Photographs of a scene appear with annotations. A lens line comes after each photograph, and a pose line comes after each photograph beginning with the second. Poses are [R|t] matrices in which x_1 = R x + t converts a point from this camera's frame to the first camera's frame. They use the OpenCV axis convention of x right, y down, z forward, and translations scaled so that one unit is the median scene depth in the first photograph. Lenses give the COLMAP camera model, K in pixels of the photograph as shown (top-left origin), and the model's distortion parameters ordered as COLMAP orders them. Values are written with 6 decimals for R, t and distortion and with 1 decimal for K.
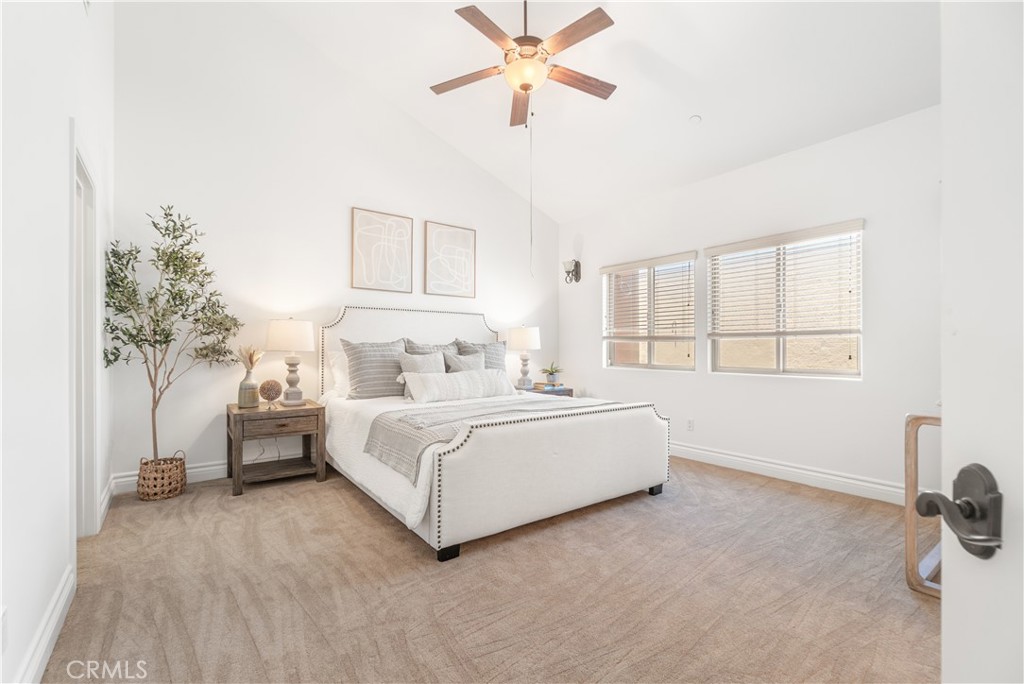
lens RADIAL K [[447.3, 0, 474.0], [0, 447.3, 351.4], [0, 0, 1]] dist [-0.000819, 0.000106]
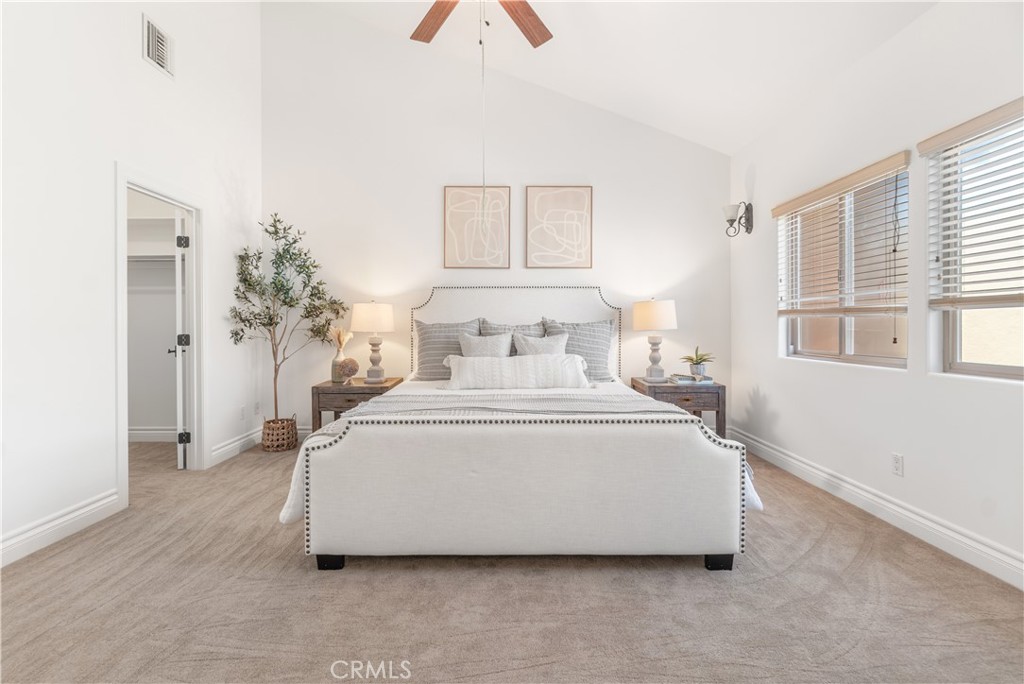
lens RADIAL K [[447.3, 0, 508.5], [0, 447.3, 333.2], [0, 0, 1]] dist [-0.000819, 0.000106]
pose [[0.819788, 0.003065, -0.572659, 0.486619], [-0.000724, 0.999990, 0.004316, -0.002548], [0.572667, -0.003123, 0.819782, 0.318940]]
